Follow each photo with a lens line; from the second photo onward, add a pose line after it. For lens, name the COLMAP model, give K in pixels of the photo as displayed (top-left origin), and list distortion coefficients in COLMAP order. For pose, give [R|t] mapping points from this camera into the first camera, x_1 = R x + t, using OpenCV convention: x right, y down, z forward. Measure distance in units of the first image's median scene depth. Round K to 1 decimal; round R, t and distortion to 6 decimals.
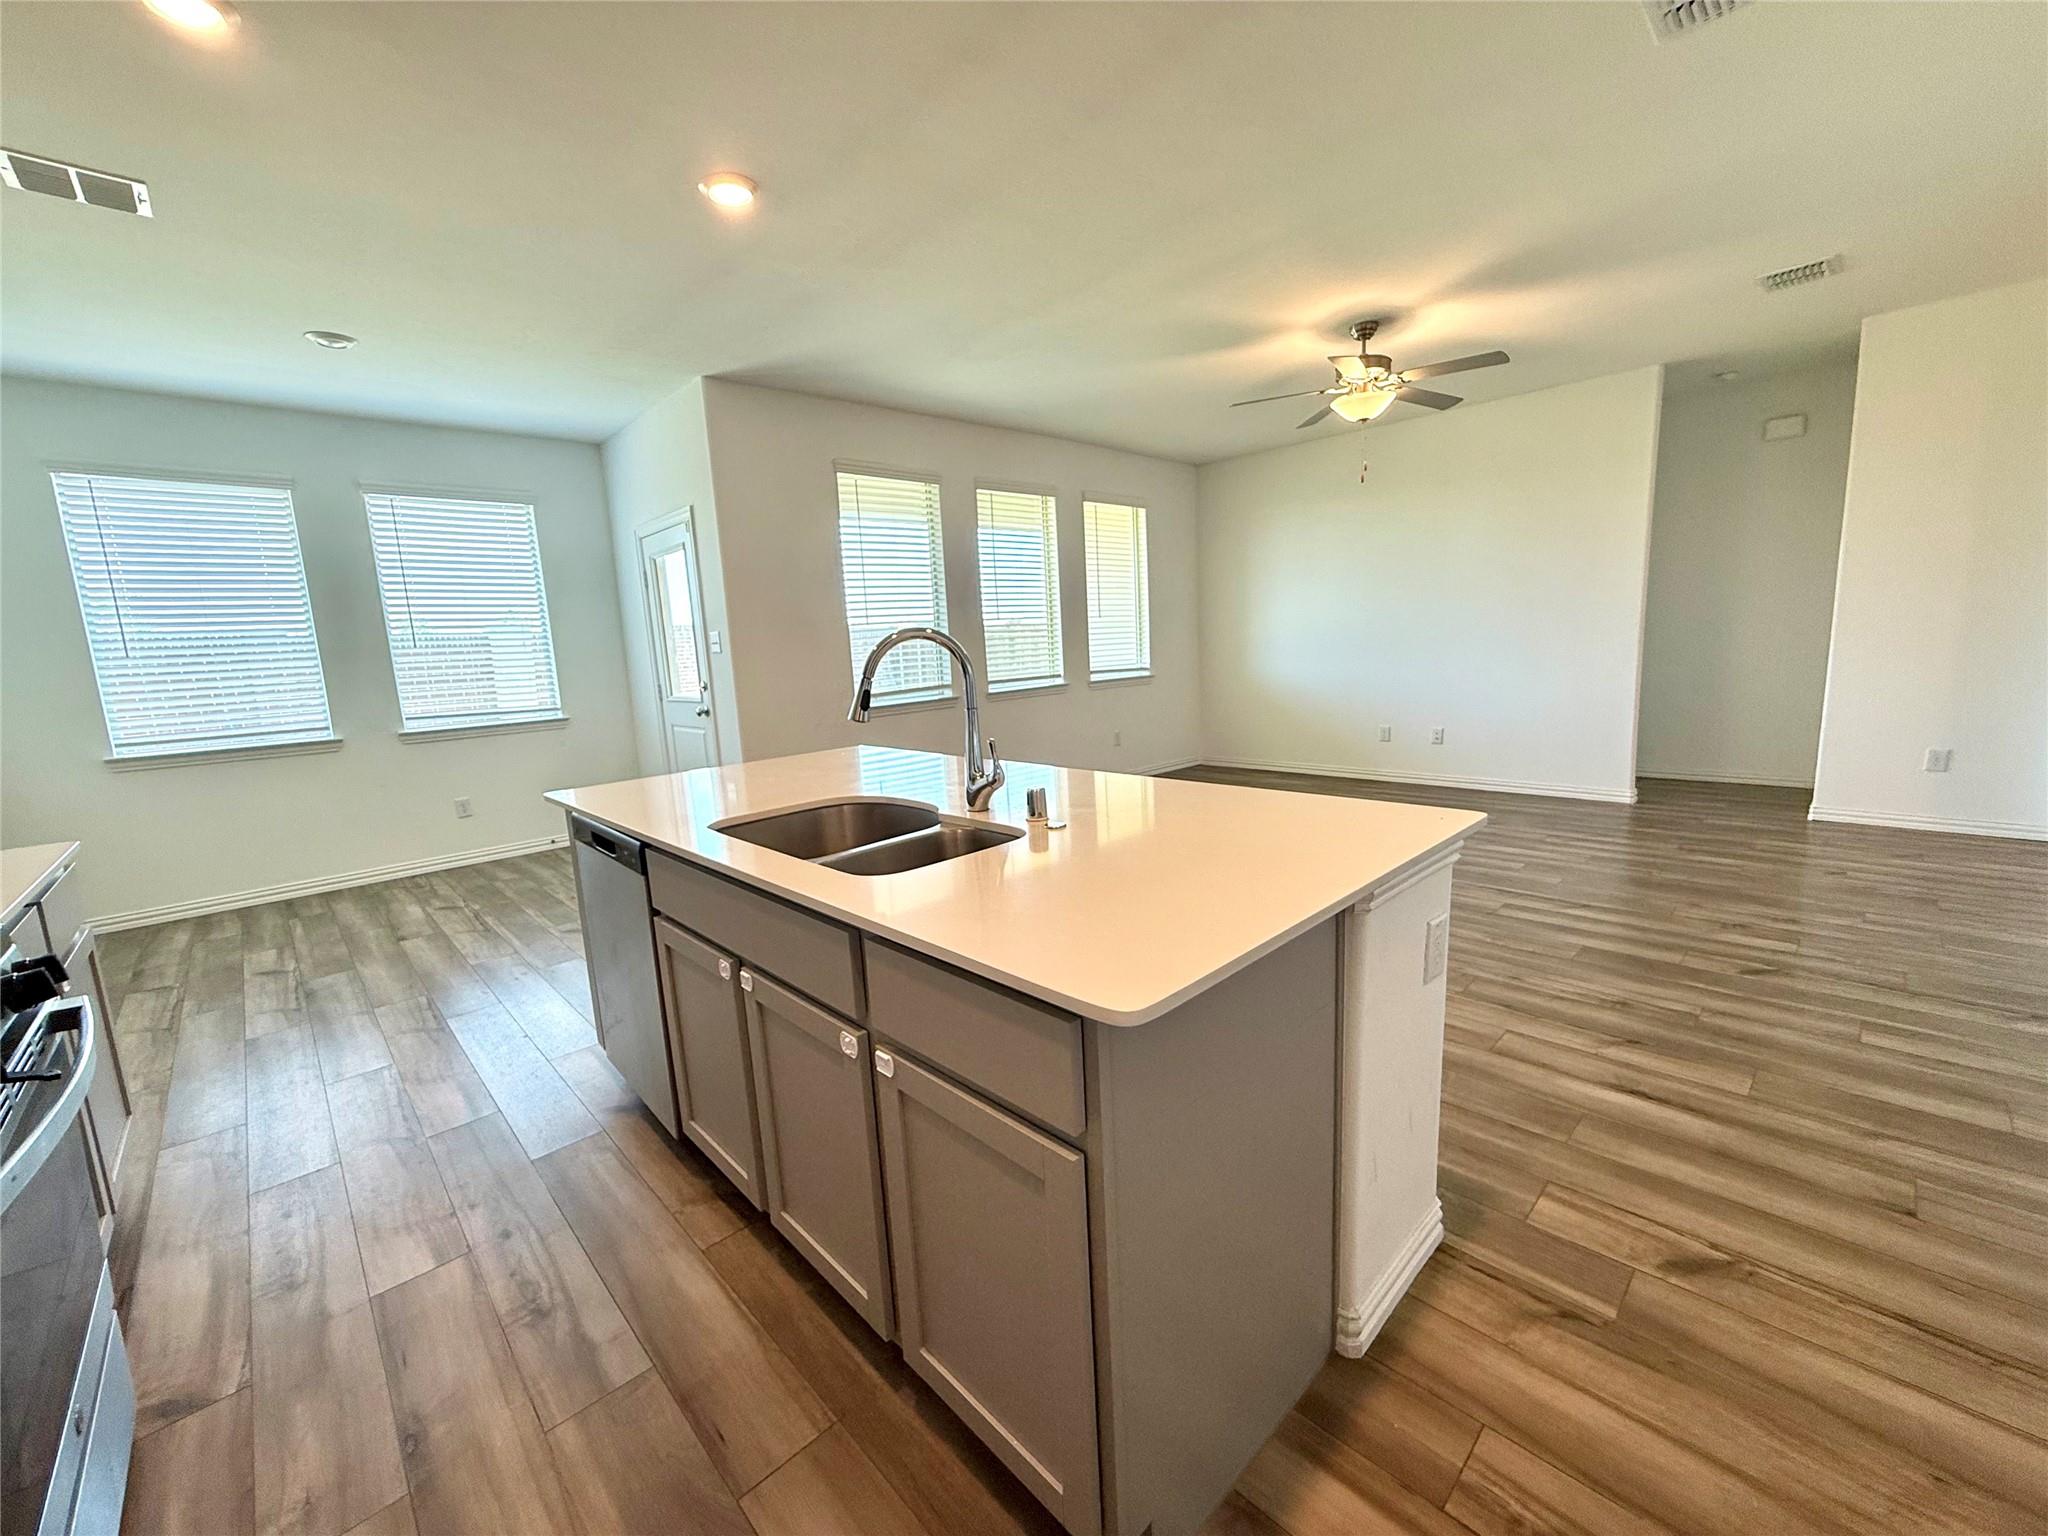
lens RADIAL K [[814.8, 0, 1016.9], [0, 814.8, 767.4], [0, 0, 1]] dist [-0.003156, 0.000188]
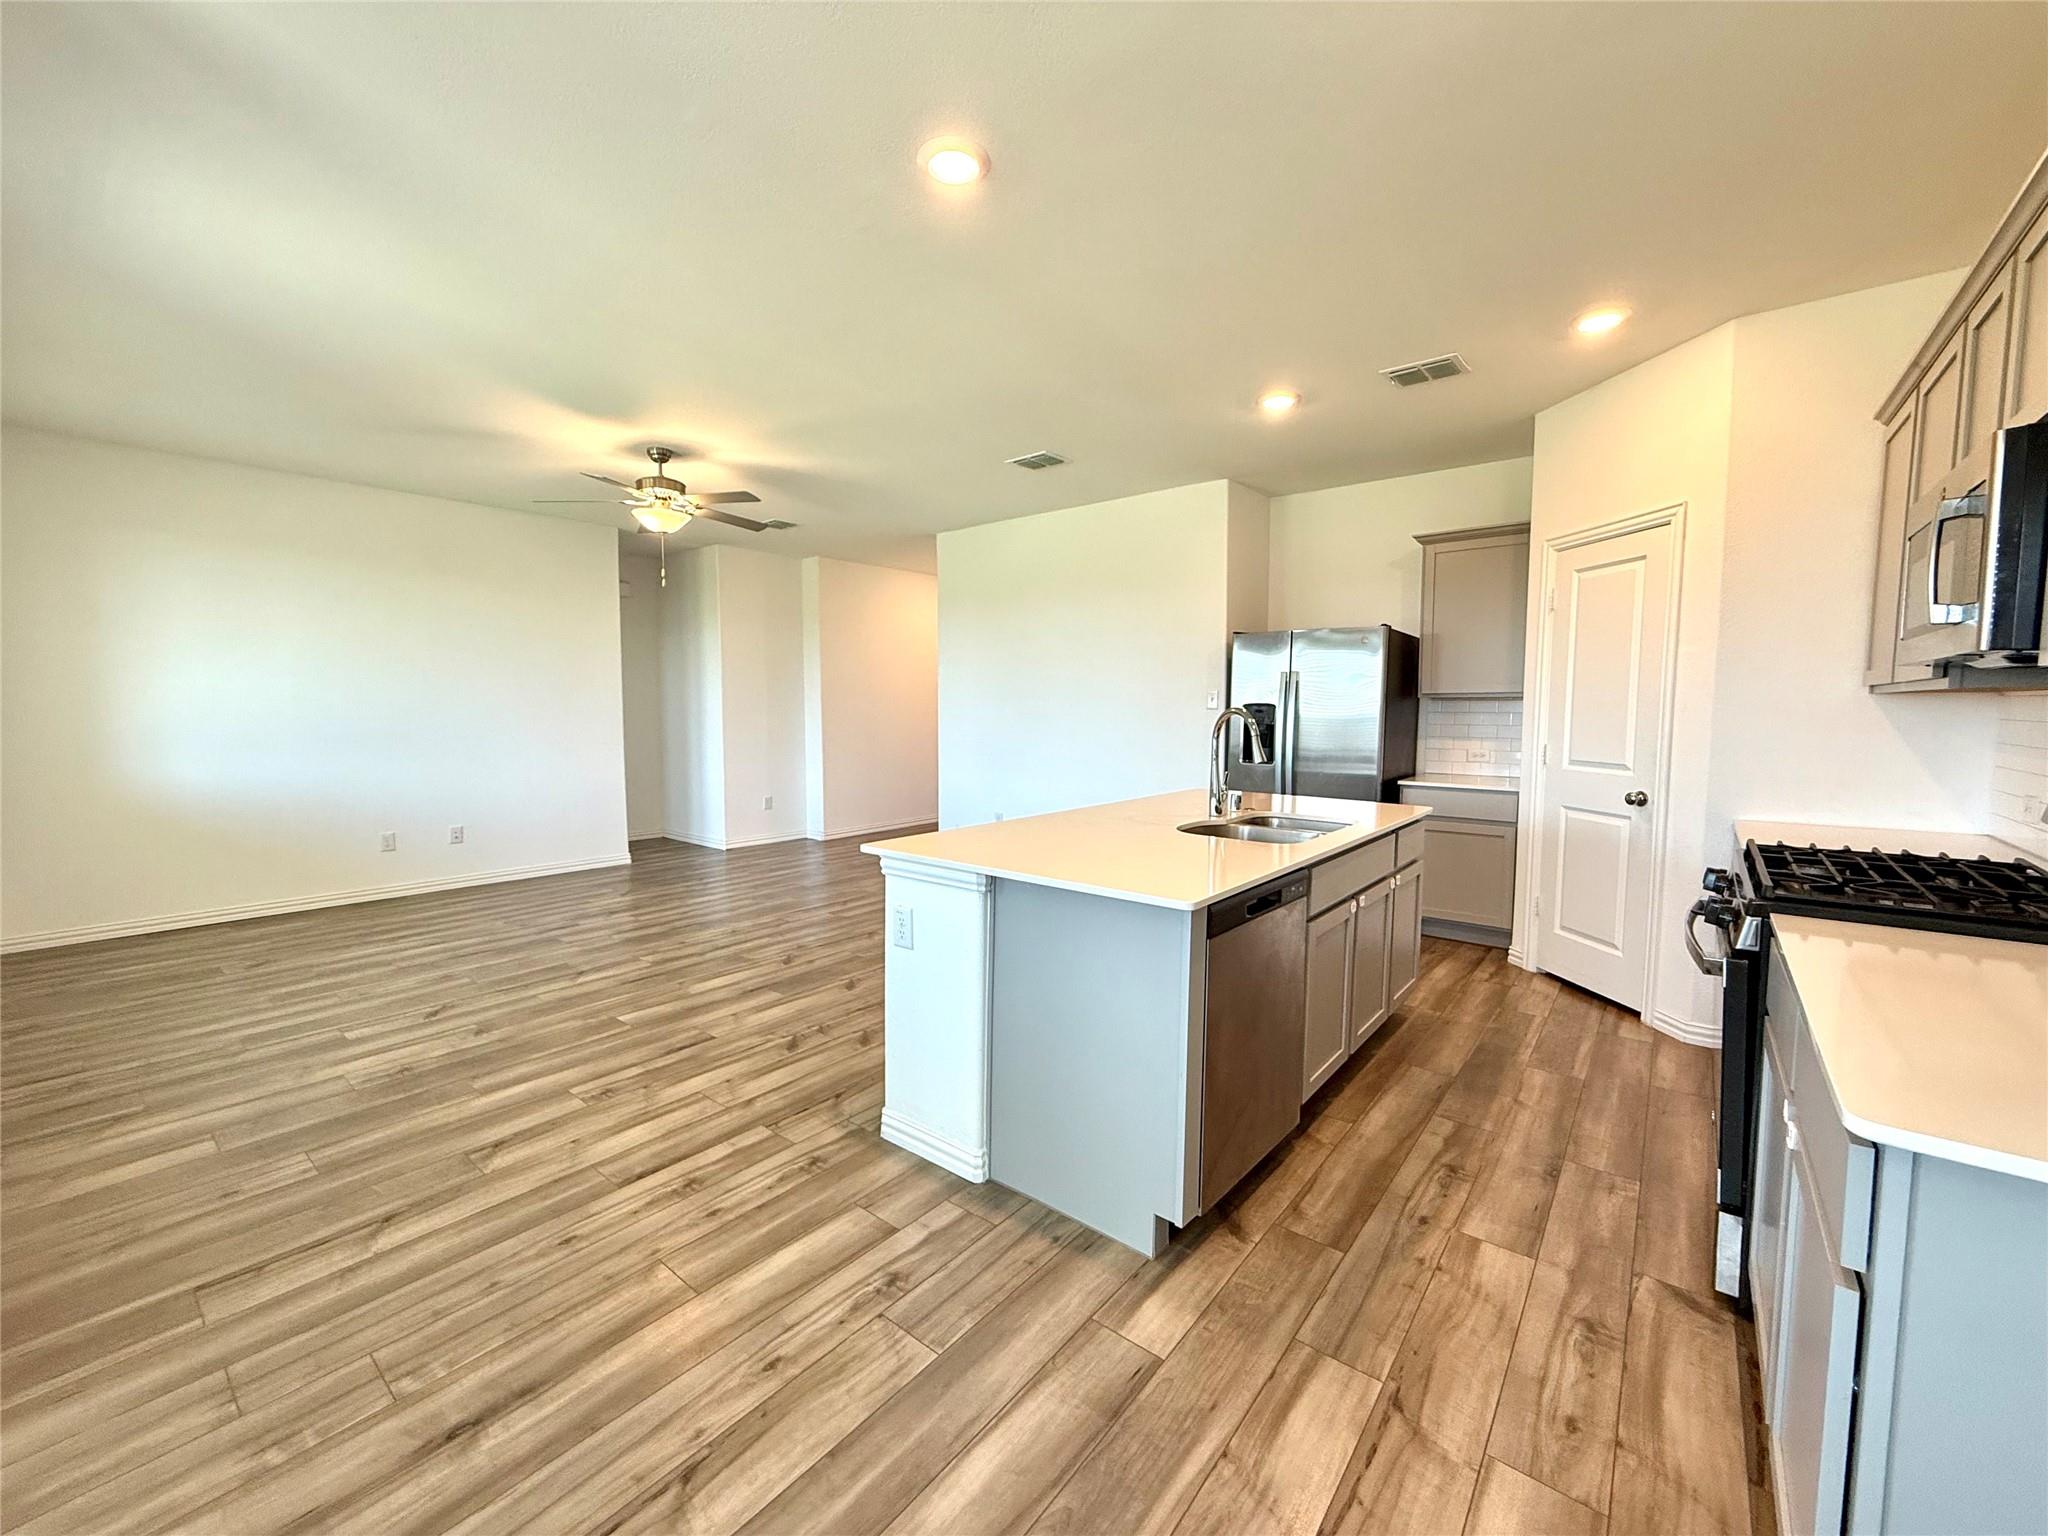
lens RADIAL K [[814.8, 0, 1019.9], [0, 814.8, 765.2], [0, 0, 1]] dist [-0.003156, 0.000188]
pose [[-0.125827, -0.020786, 0.991834, -0.739397], [0.157032, 0.986759, 0.040601, -0.081295], [-0.979545, 0.160858, -0.120897, 0.703267]]
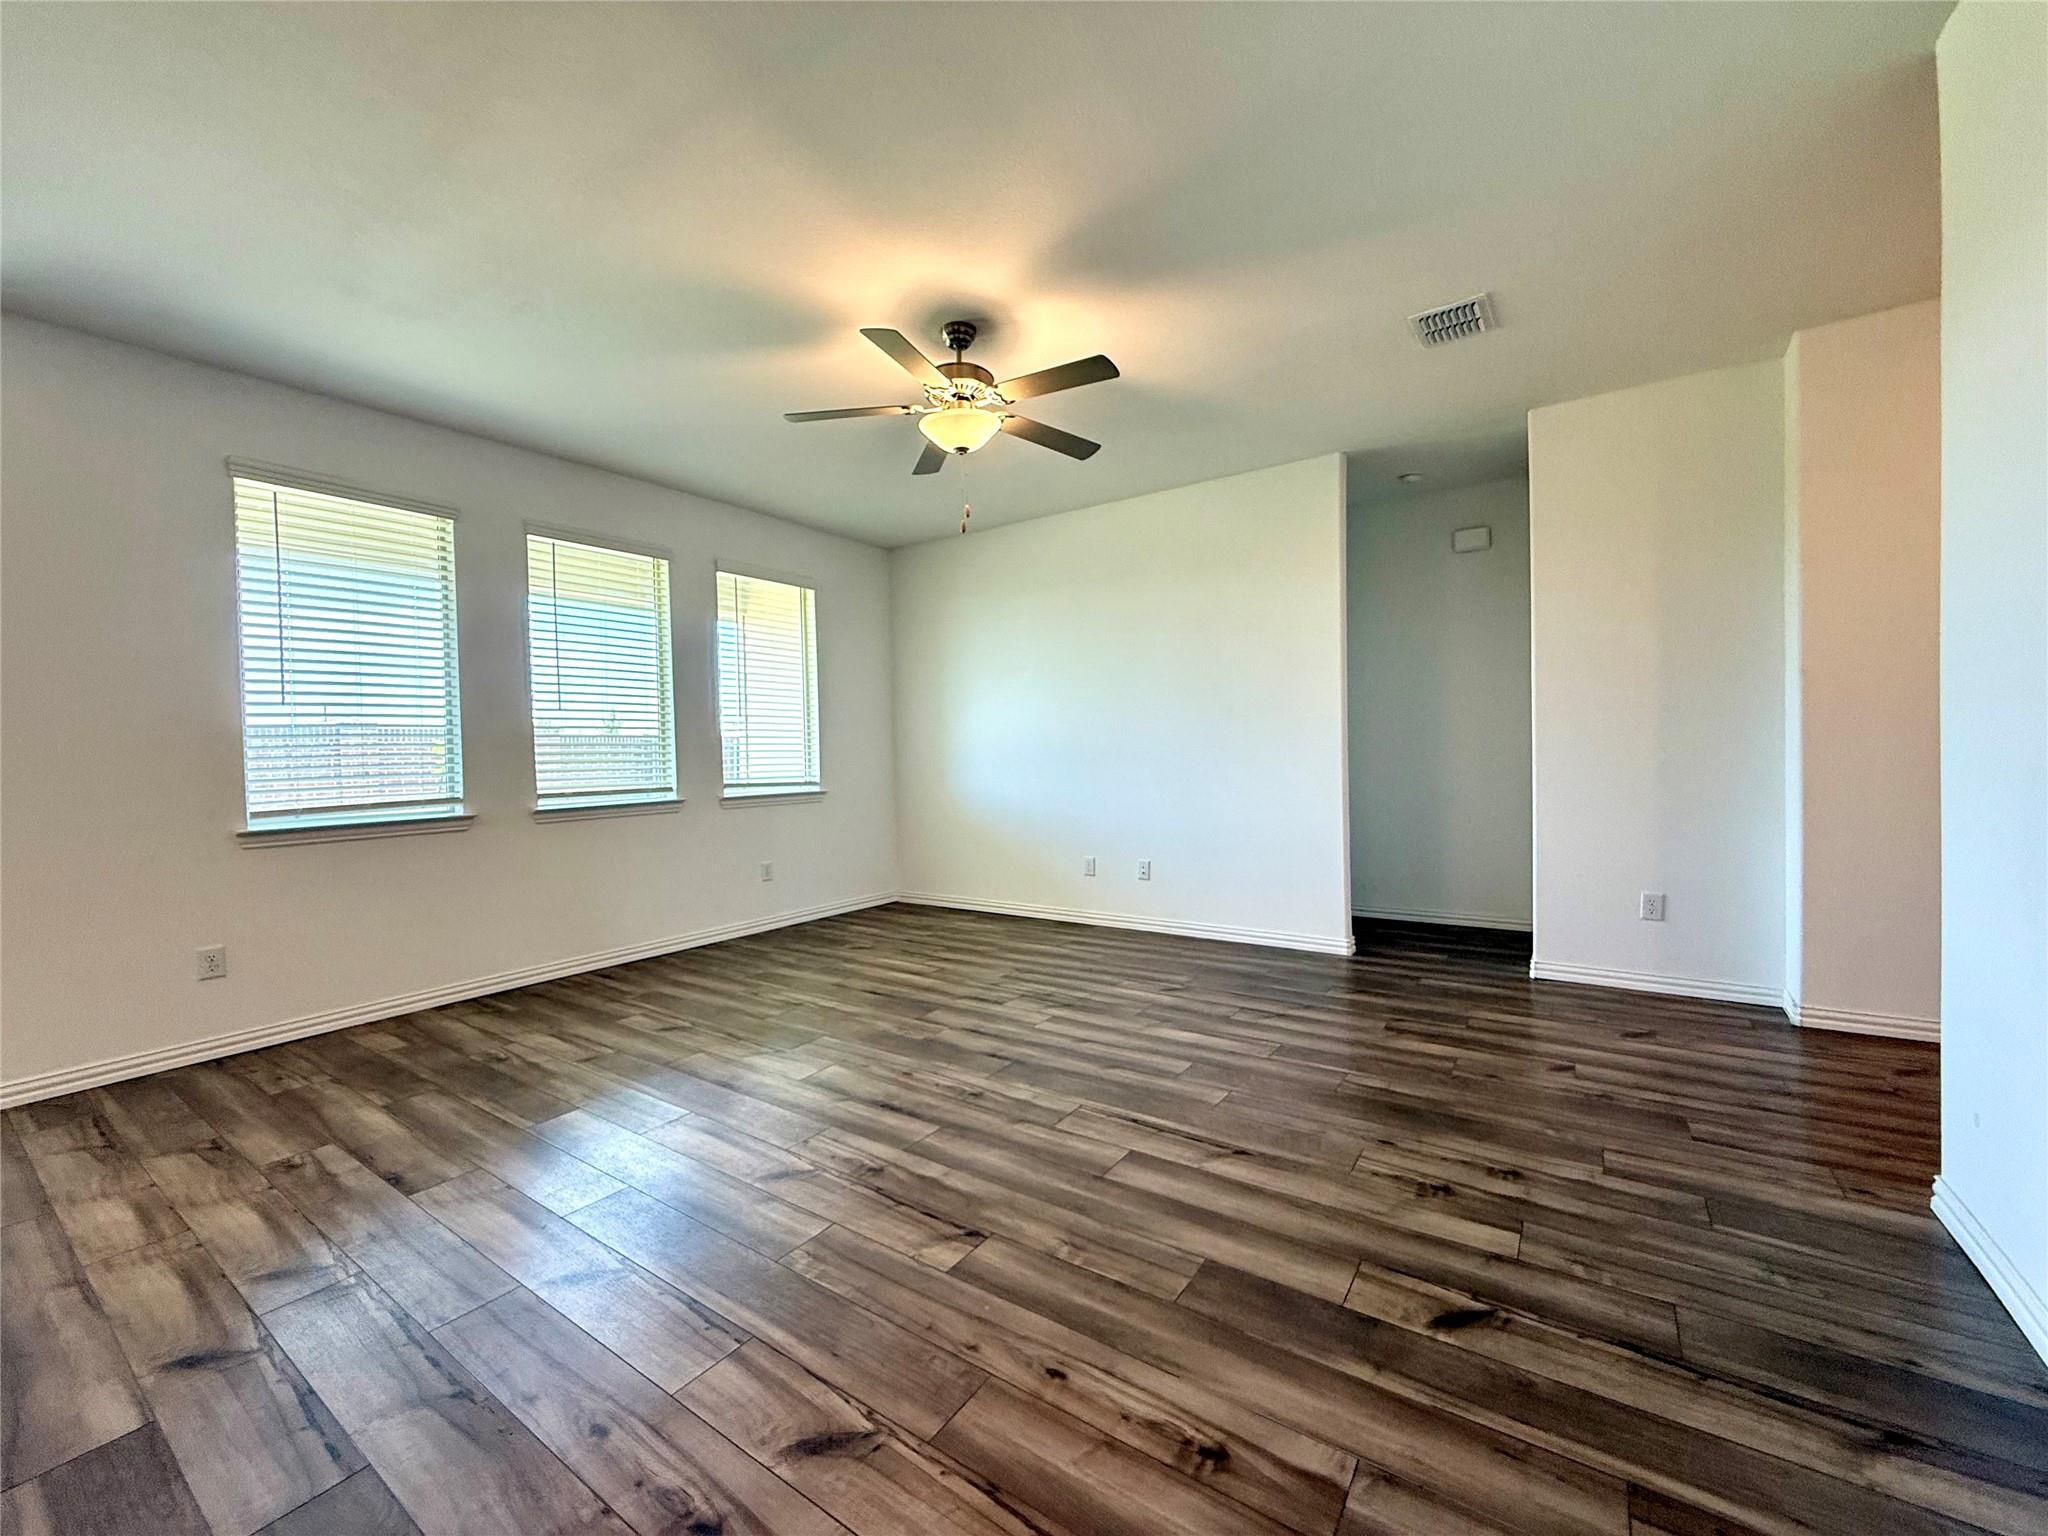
lens RADIAL K [[814.8, 0, 1014.6], [0, 814.8, 766.8], [0, 0, 1]] dist [-0.003156, 0.000188]
pose [[0.979469, 0.025558, 0.199968, 0.329762], [0.003706, 0.989480, -0.144619, -0.034761], [-0.201561, 0.142391, 0.969071, 0.311402]]
